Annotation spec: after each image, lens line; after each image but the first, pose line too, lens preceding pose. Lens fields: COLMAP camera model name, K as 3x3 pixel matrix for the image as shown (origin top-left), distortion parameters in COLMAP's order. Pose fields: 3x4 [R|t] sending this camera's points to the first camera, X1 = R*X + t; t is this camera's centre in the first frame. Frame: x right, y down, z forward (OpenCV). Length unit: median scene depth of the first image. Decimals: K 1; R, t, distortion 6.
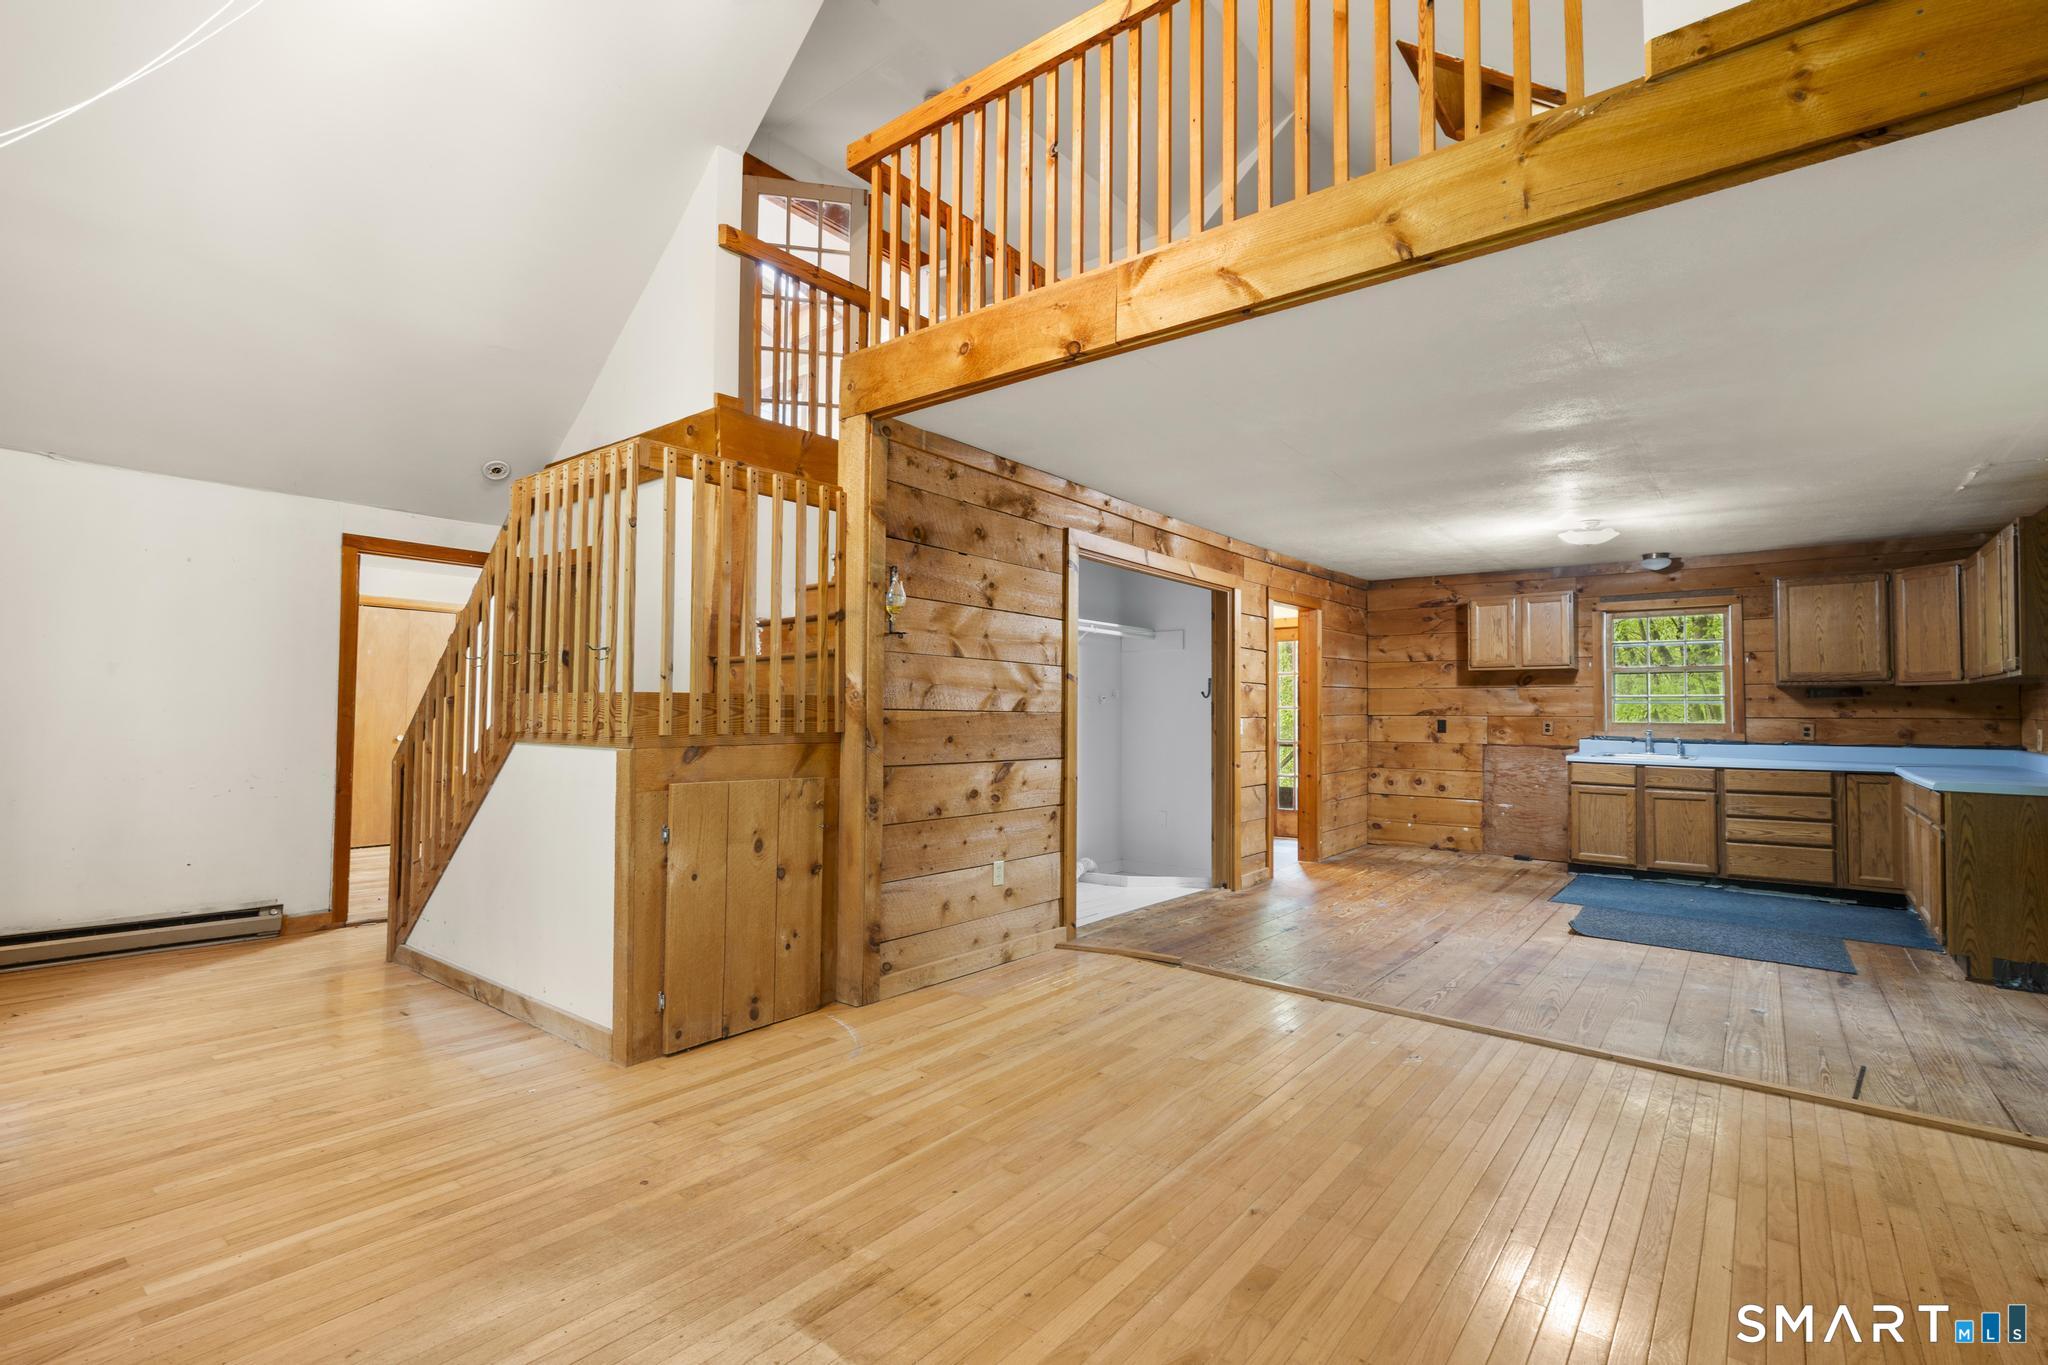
lens RADIAL K [[916.0, 0, 1022.8], [0, 916.0, 686.4], [0, 0, 1]] dist [-0.011383, 0.004515]
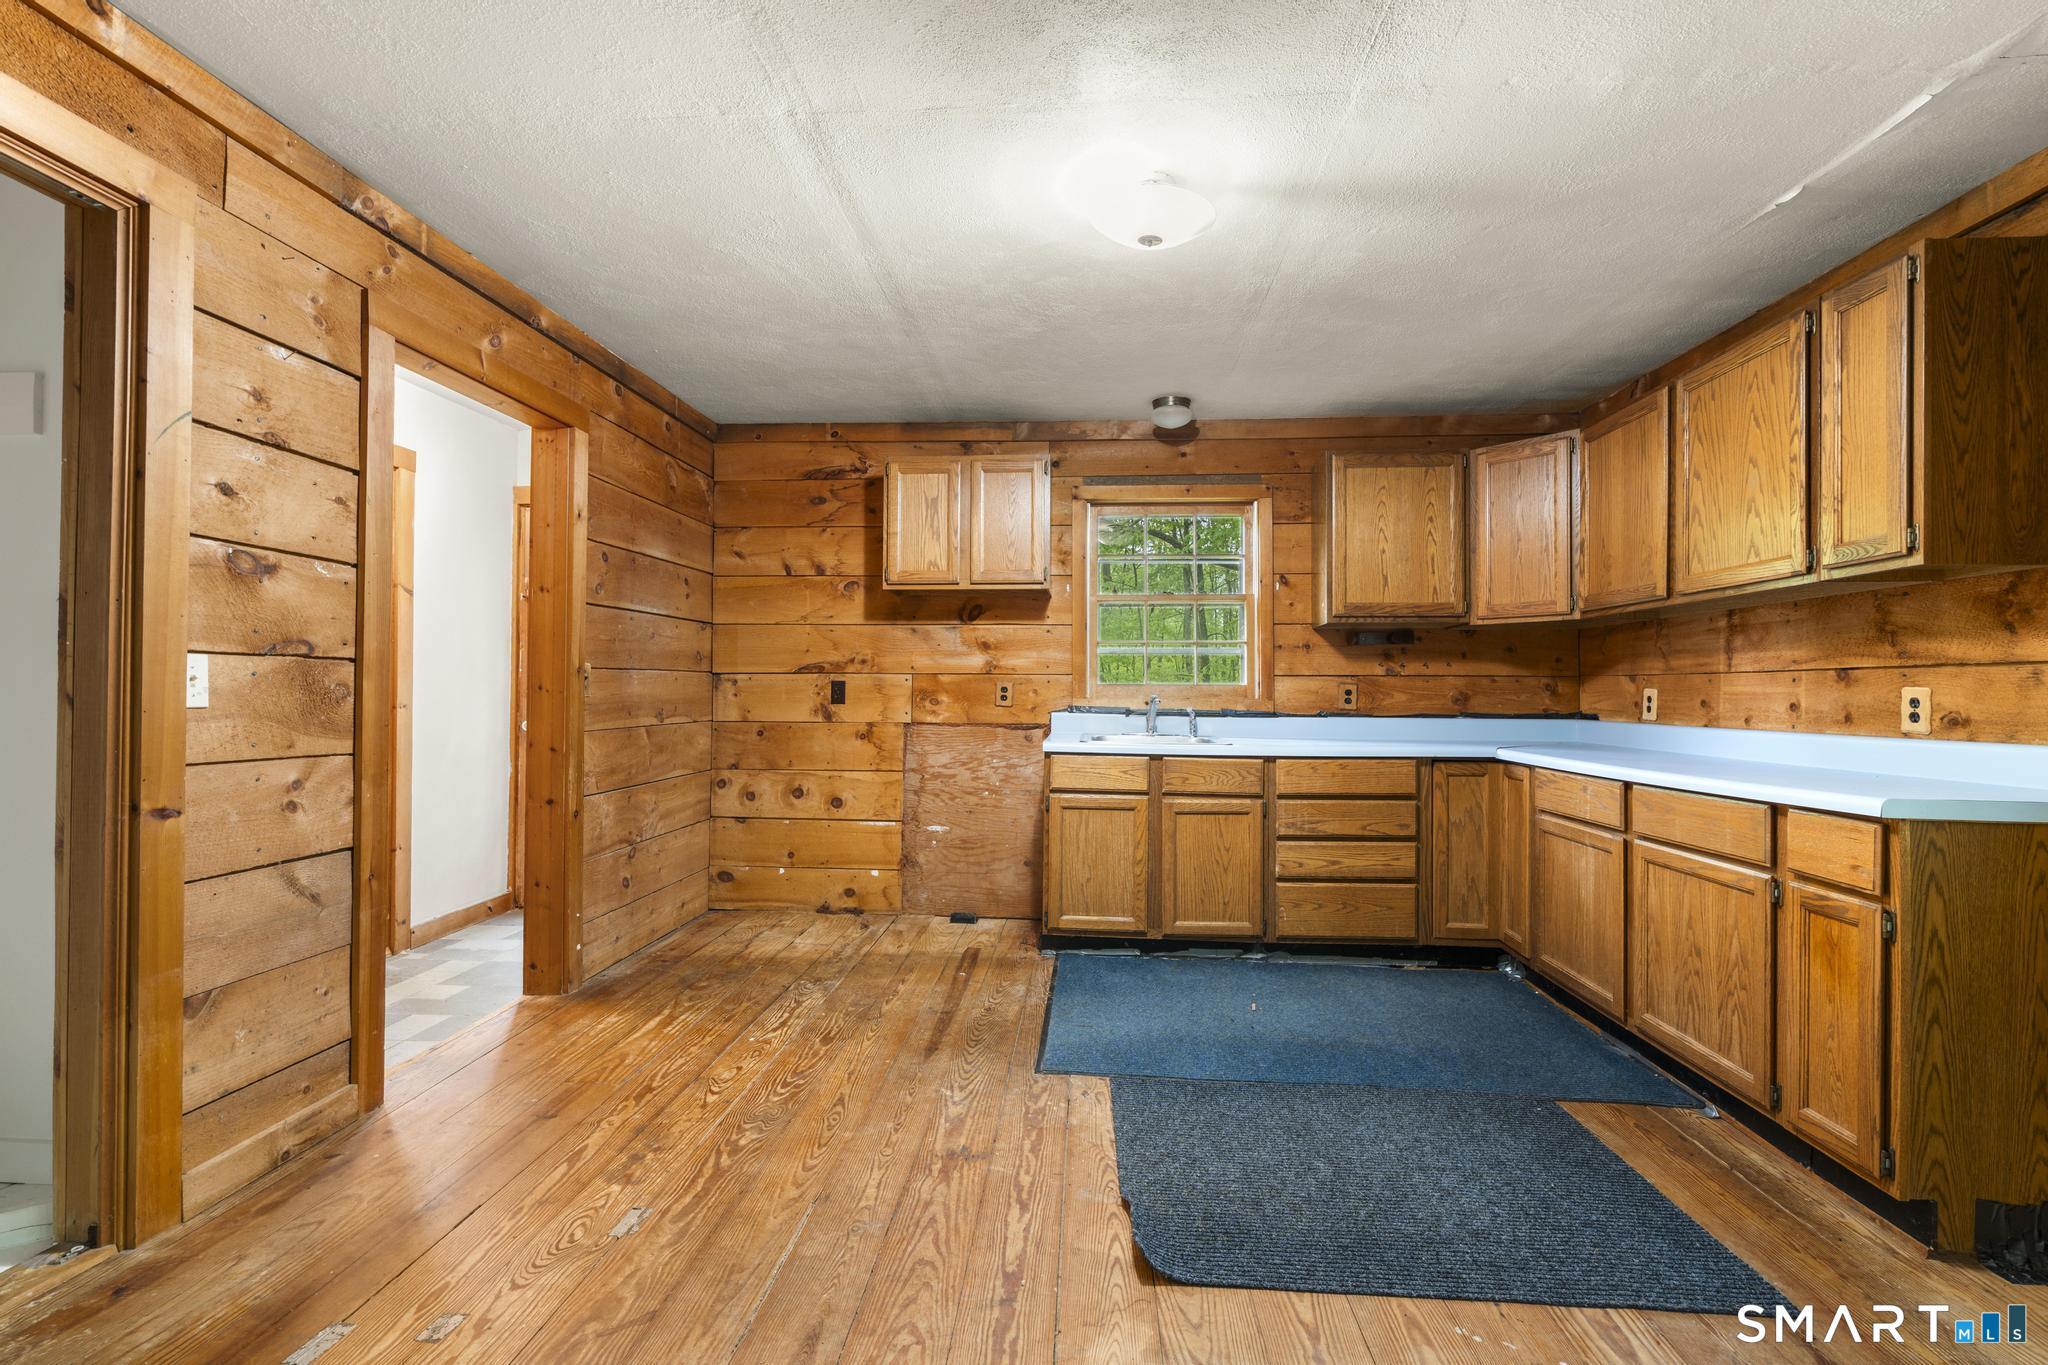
lens RADIAL K [[916.0, 0, 1022.8], [0, 916.0, 686.4], [0, 0, 1]] dist [-0.011383, 0.004515]
pose [[0.823561, 0.004614, 0.567209, 0.310776], [-0.017405, 0.999702, 0.017138, 0.037898], [-0.566960, -0.023986, 0.823396, 0.631248]]
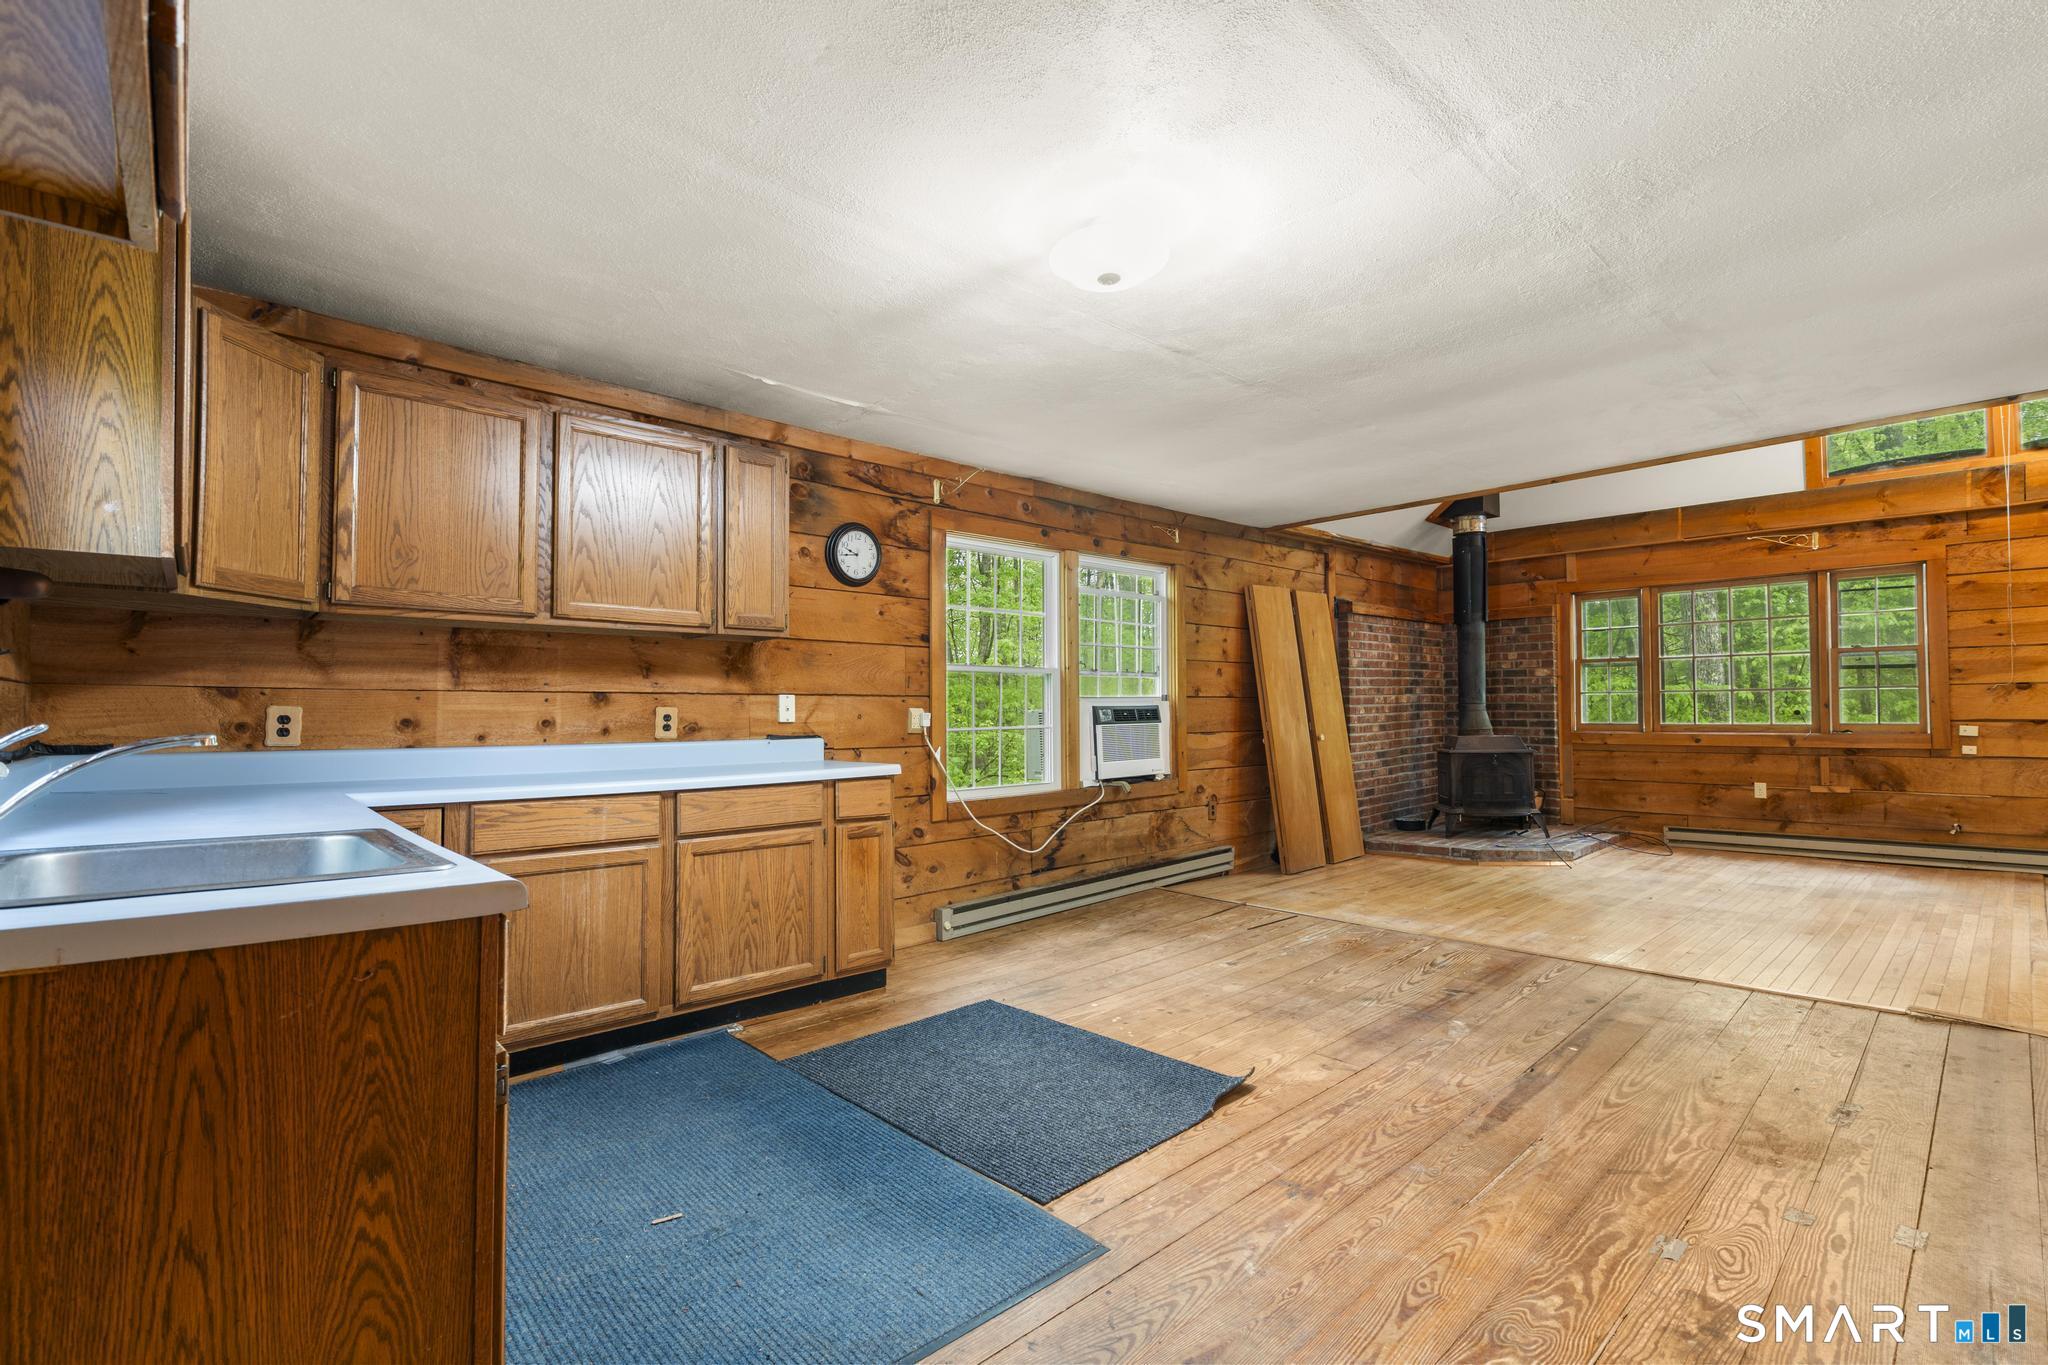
lens RADIAL K [[916.0, 0, 1022.8], [0, 916.0, 686.4], [0, 0, 1]] dist [-0.011383, 0.004515]
pose [[-0.988837, 0.004271, 0.148937, 0.544099], [-0.004045, 0.998451, -0.055484, 0.056917], [-0.148943, -0.055467, -0.987289, 1.296054]]
